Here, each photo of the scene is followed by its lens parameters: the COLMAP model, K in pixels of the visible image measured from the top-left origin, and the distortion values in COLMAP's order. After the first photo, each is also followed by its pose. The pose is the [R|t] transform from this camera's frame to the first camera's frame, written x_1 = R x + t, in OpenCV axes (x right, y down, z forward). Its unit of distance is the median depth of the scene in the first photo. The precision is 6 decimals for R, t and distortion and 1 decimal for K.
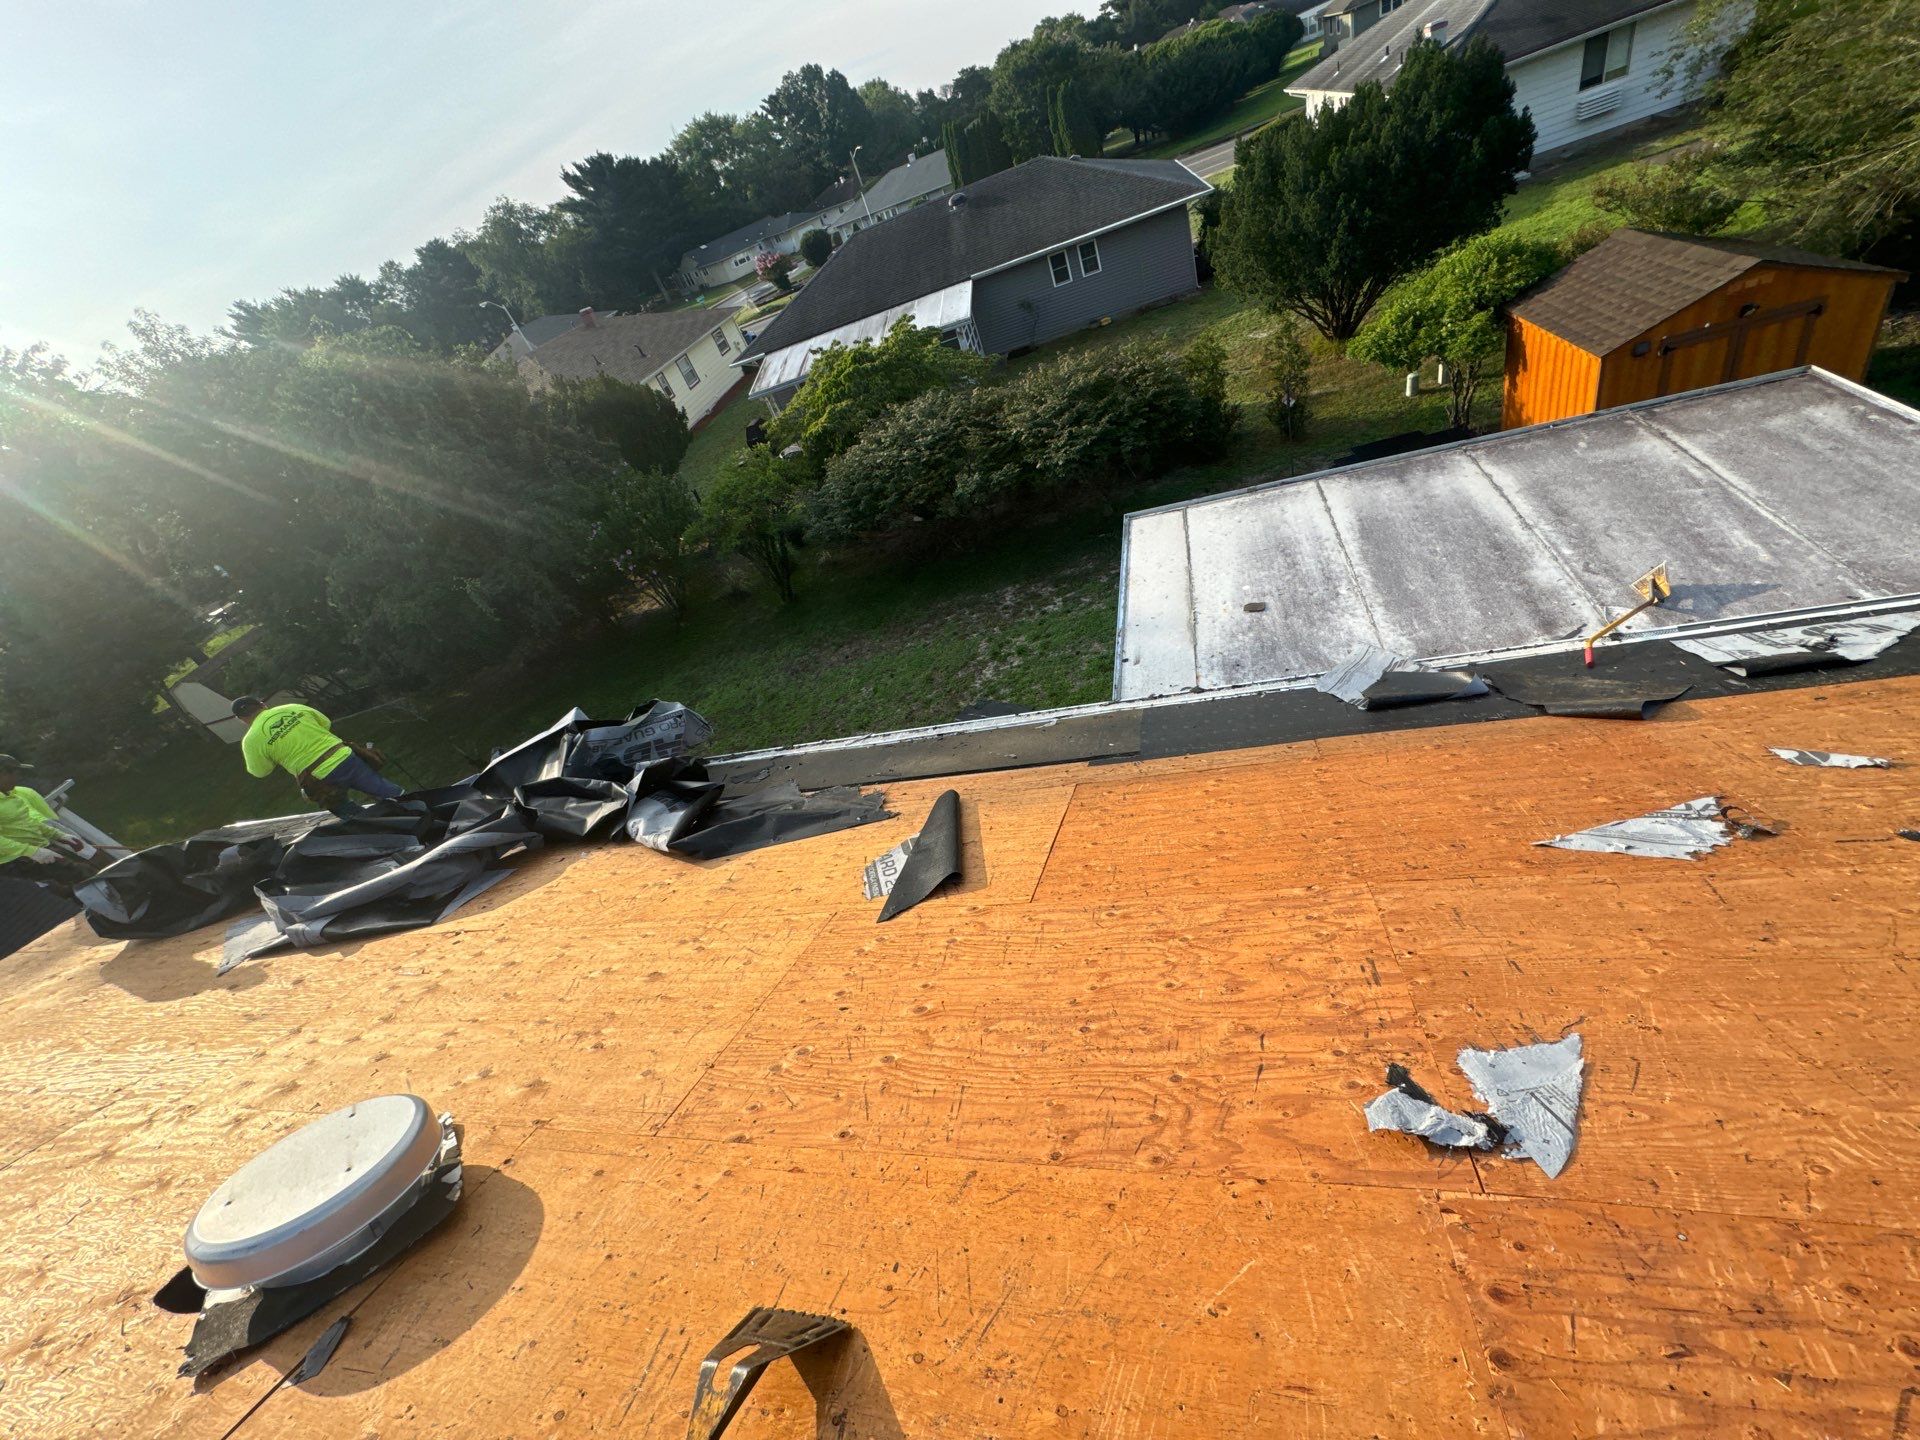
lens RADIAL K [[738.1, 0, 960.0], [0, 738.1, 720.0], [0, 0, 1]] dist [0.000738, -0.001004]
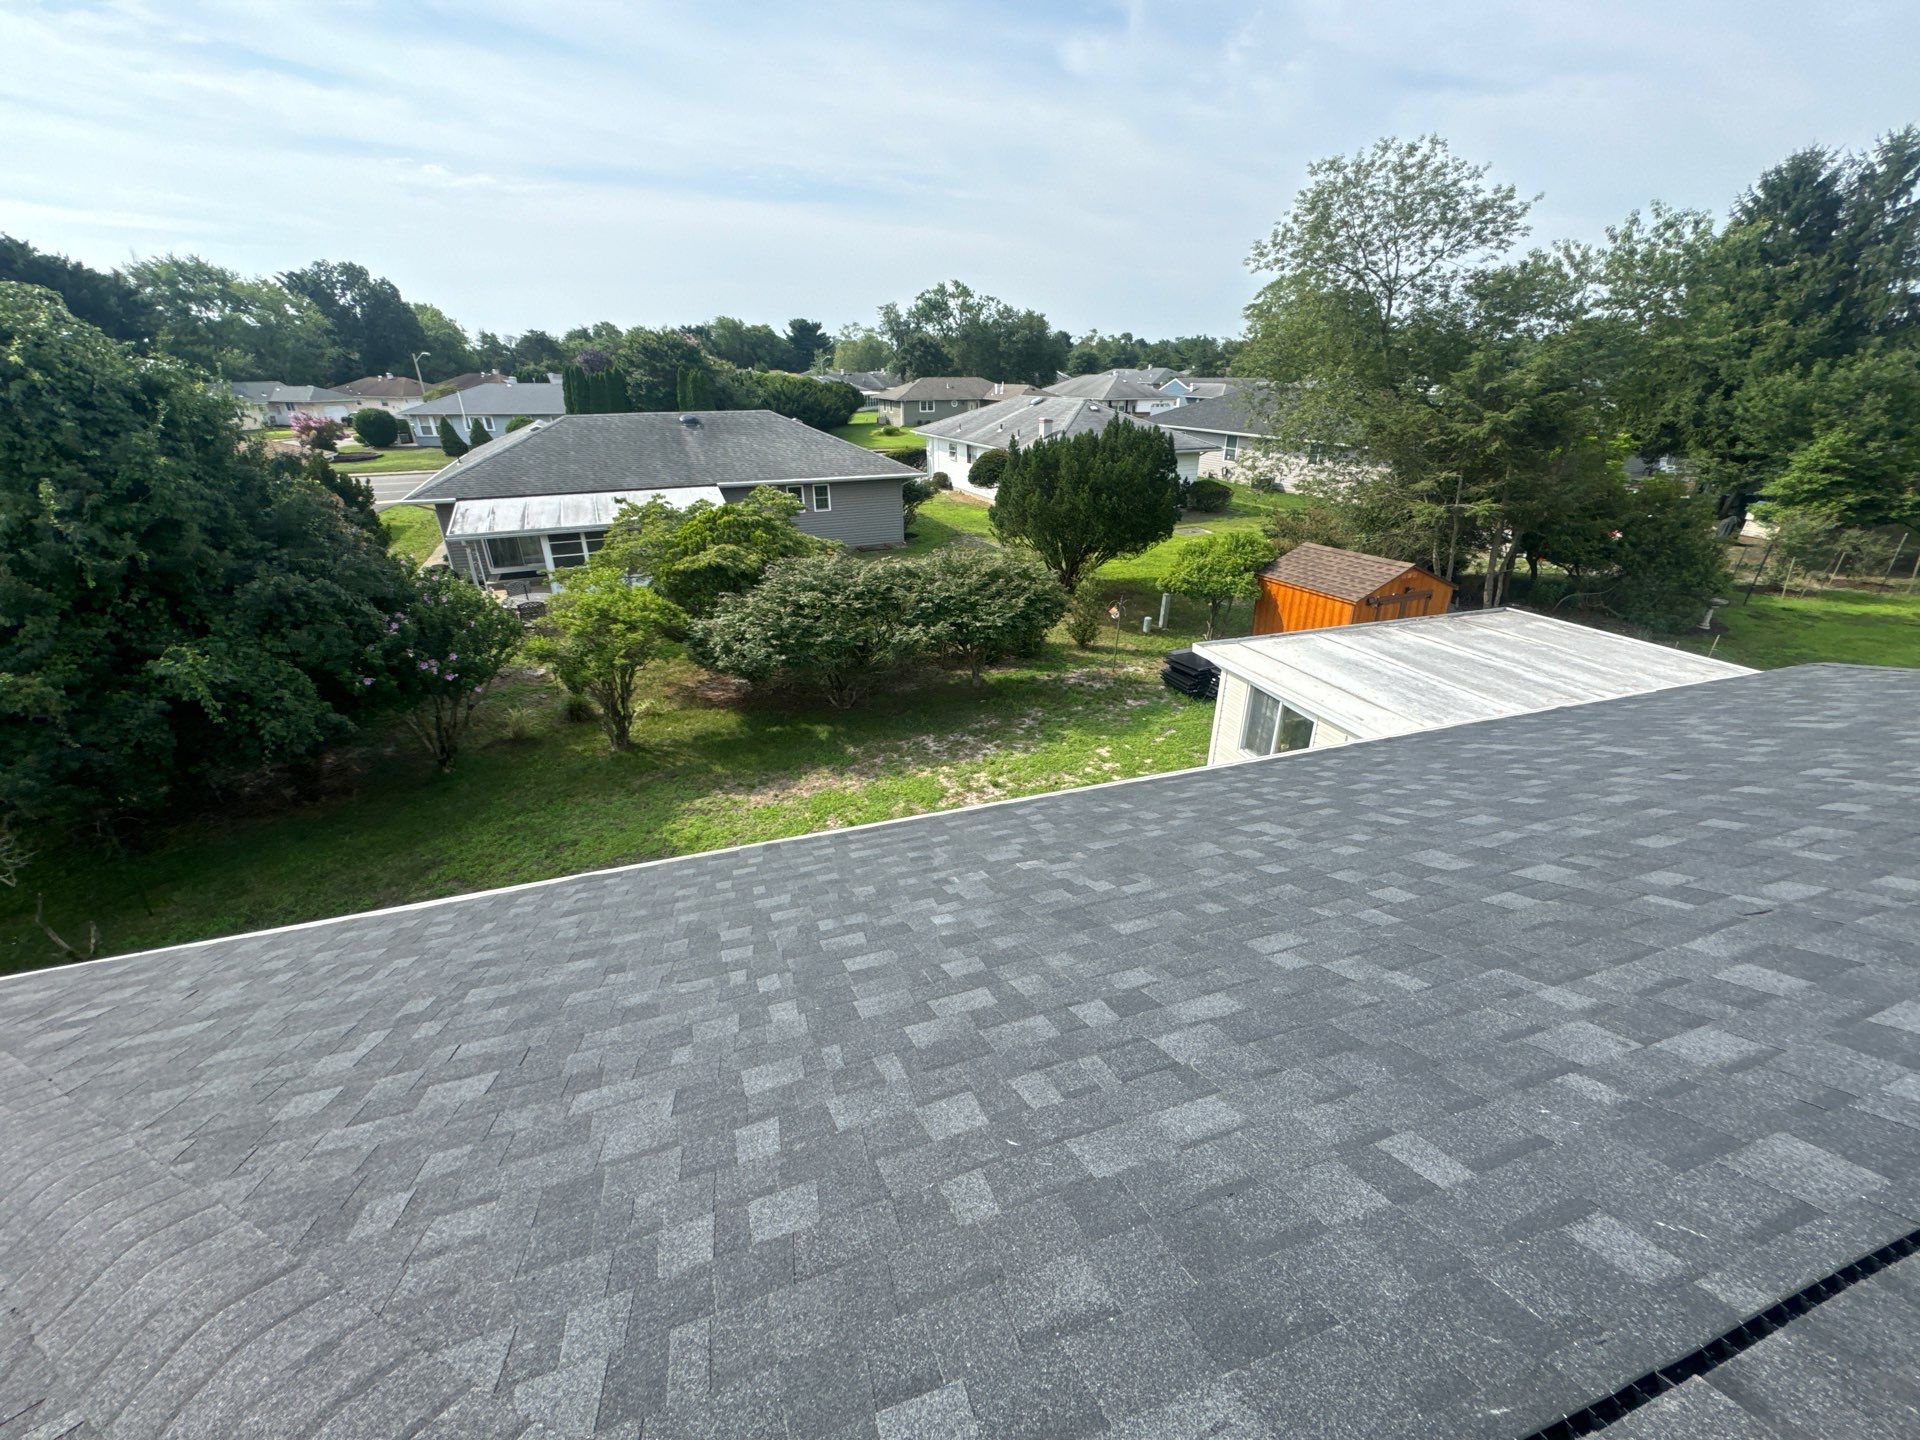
lens RADIAL K [[727.4, 0, 960.0], [0, 727.4, 720.0], [0, 0, 1]] dist [-0.000236, 0.000186]
pose [[0.835627, 0.093624, 0.541260, -0.601676], [0.078419, 0.954942, -0.286246, 0.135054], [-0.543671, 0.281640, 0.790633, 0.205614]]
